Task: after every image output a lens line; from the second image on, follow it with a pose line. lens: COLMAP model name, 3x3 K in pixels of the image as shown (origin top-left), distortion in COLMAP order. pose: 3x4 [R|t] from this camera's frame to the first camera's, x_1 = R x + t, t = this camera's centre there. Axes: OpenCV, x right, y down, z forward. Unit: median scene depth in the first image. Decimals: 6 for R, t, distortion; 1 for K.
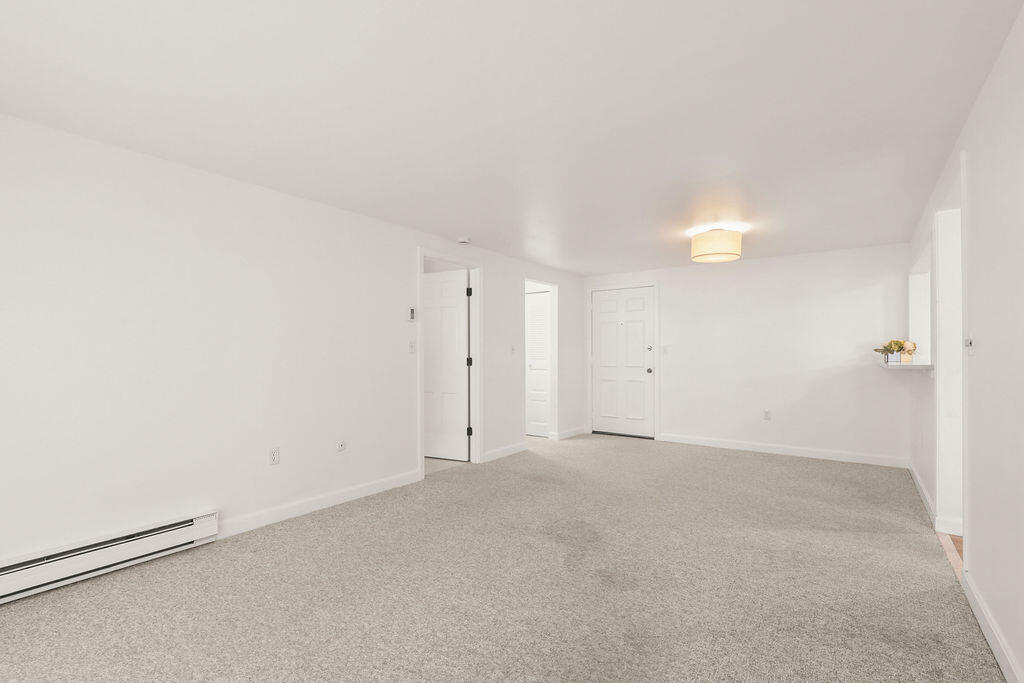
lens RADIAL K [[464.4, 0, 514.7], [0, 464.4, 354.7], [0, 0, 1]] dist [0.001185, 0.000129]
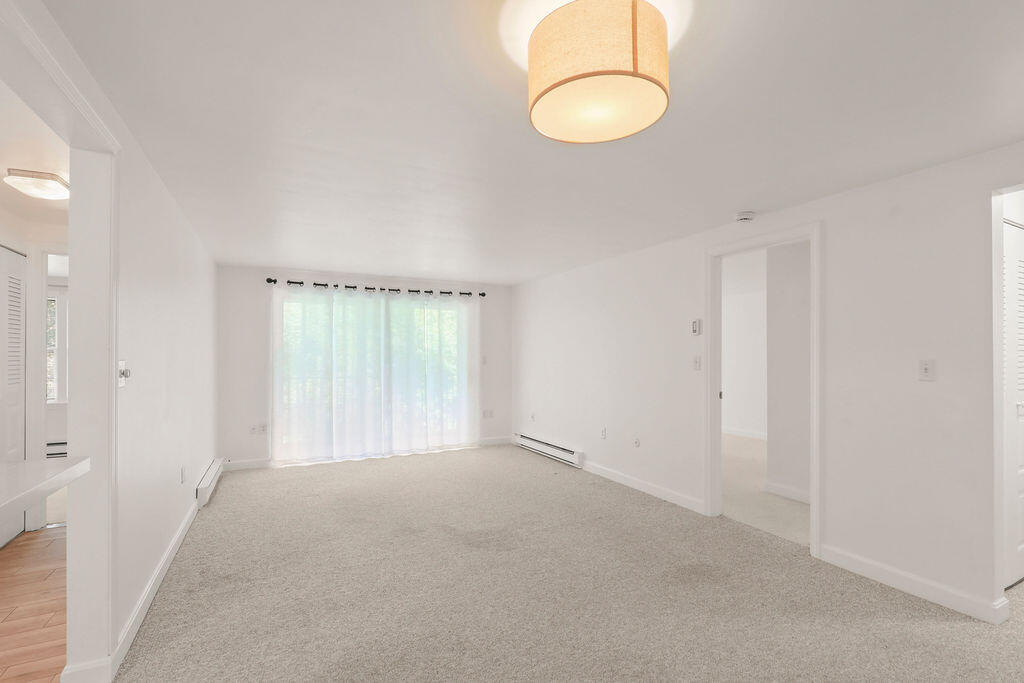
lens RADIAL K [[464.4, 0, 514.7], [0, 464.4, 354.7], [0, 0, 1]] dist [0.001185, 0.000129]
pose [[-0.453102, 0.001731, -0.891457, 0.706318], [0.000006, 0.999998, 0.001939, -0.033038], [0.891459, 0.000873, -0.453101, 1.027525]]
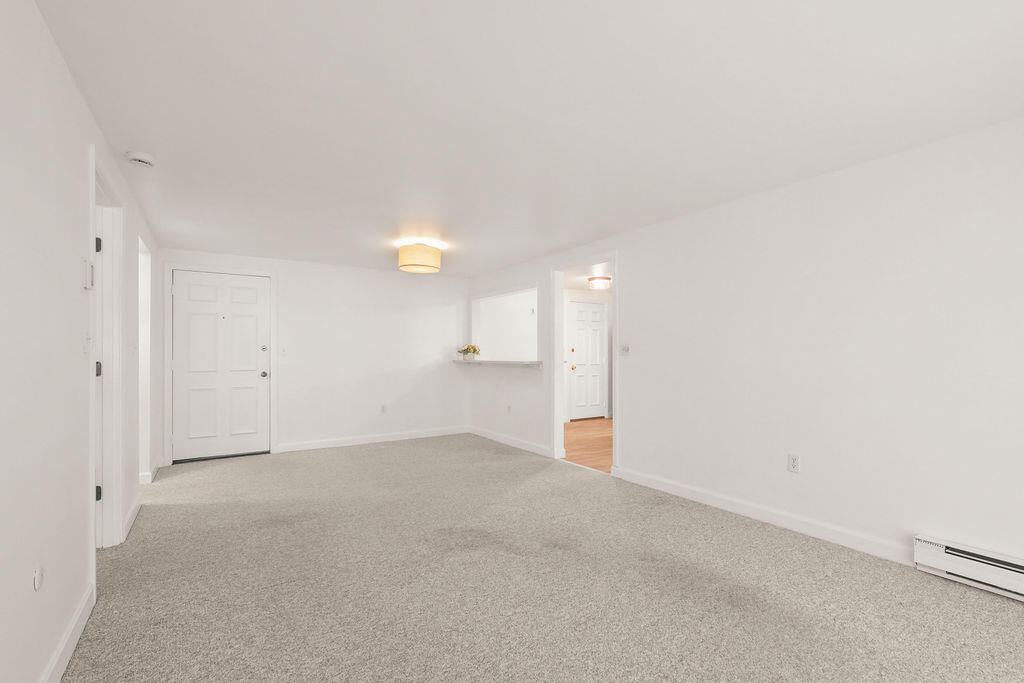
lens RADIAL K [[464.4, 0, 514.7], [0, 464.4, 354.7], [0, 0, 1]] dist [0.001185, 0.000129]
pose [[0.348777, -0.001432, 0.937205, -0.498730], [0.003373, 0.999994, 0.000273, -0.000962], [-0.937200, 0.003066, 0.348780, 0.370420]]
